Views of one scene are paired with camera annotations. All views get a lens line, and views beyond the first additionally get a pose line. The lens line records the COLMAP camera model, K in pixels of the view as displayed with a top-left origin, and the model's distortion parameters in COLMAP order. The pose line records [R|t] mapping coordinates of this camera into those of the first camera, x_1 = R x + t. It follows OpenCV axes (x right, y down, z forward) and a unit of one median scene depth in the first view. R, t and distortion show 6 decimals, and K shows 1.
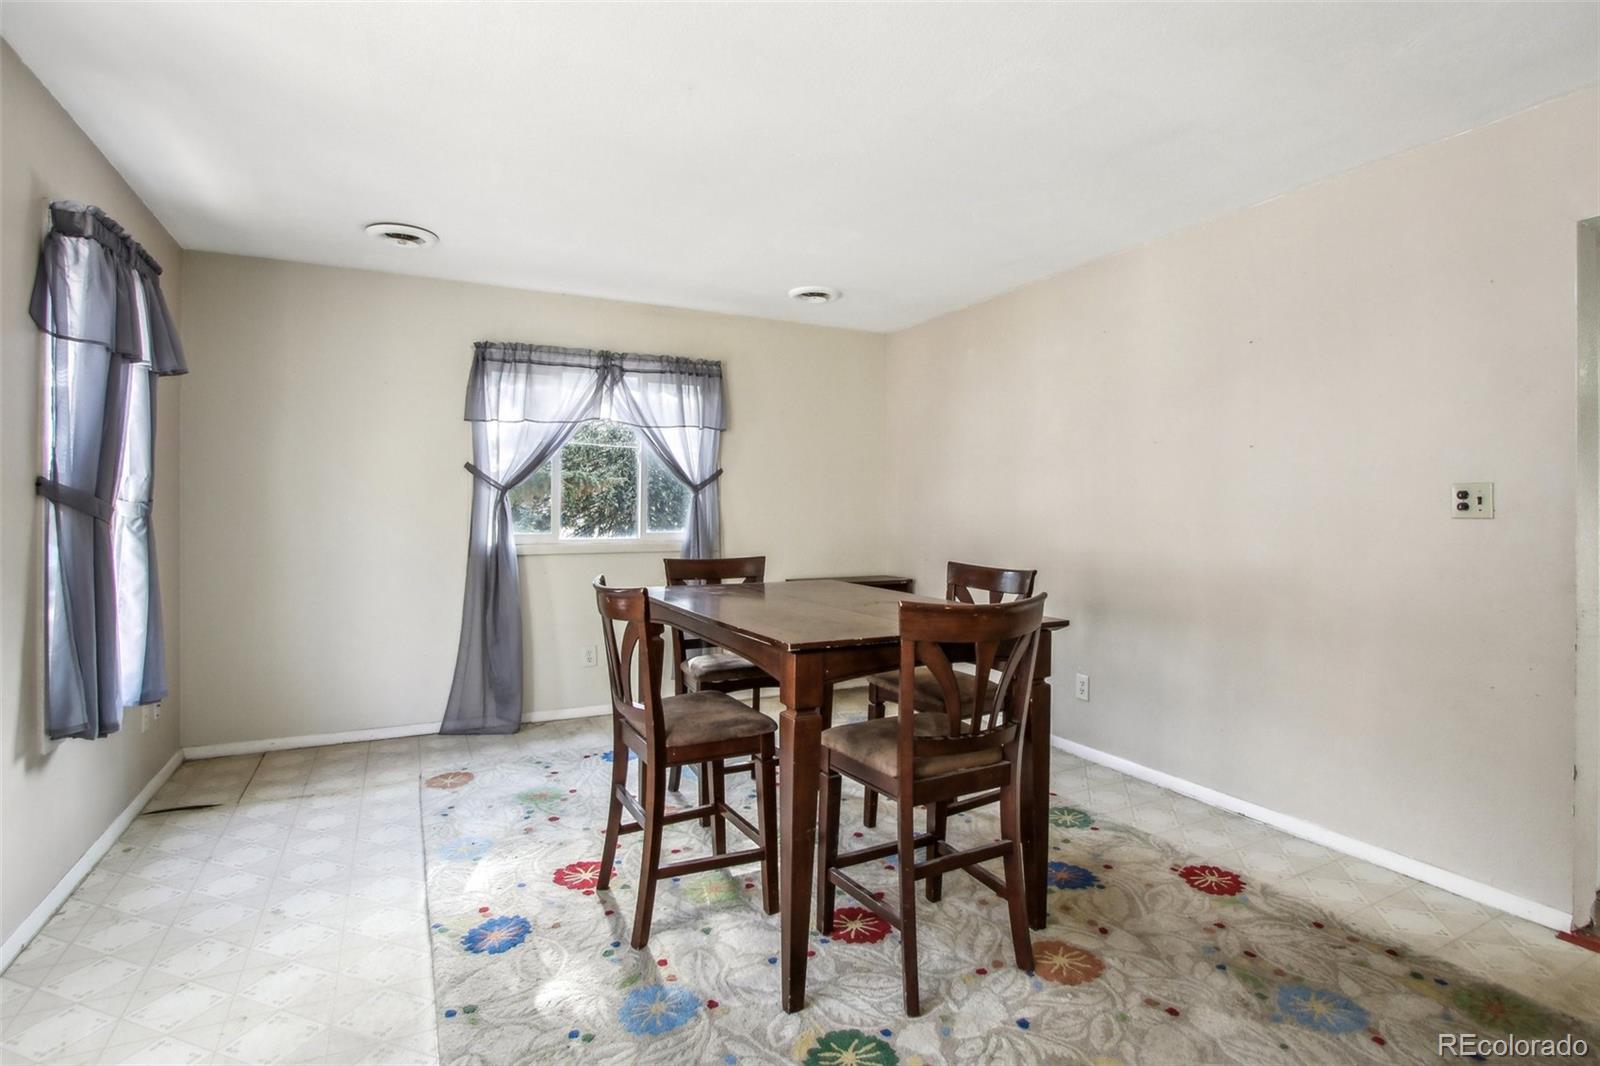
lens RADIAL K [[783.7, 0, 789.0], [0, 783.7, 531.5], [0, 0, 1]] dist [-0.001212, -0.000648]
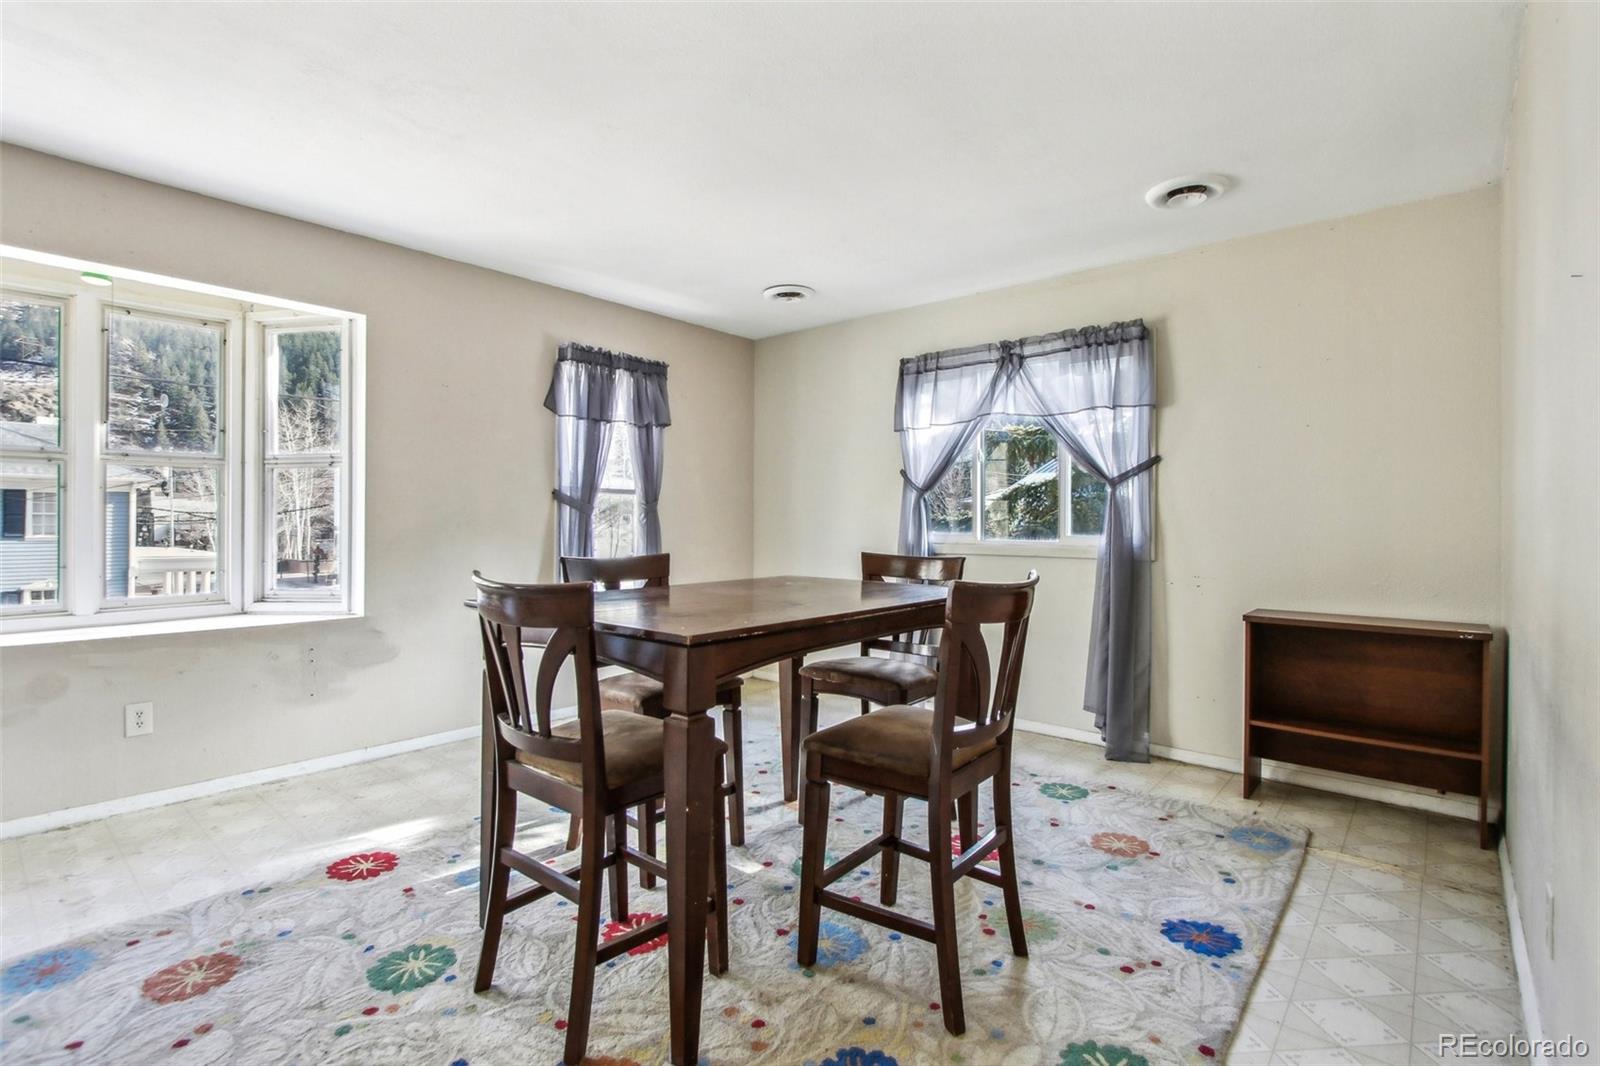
lens RADIAL K [[783.7, 0, 789.0], [0, 783.7, 531.5], [0, 0, 1]] dist [-0.001212, -0.000648]
pose [[0.393214, 0.004565, -0.919436, 0.536645], [-0.033757, 0.999385, -0.009475, 0.017202], [0.918827, 0.034763, 0.393126, 0.398843]]
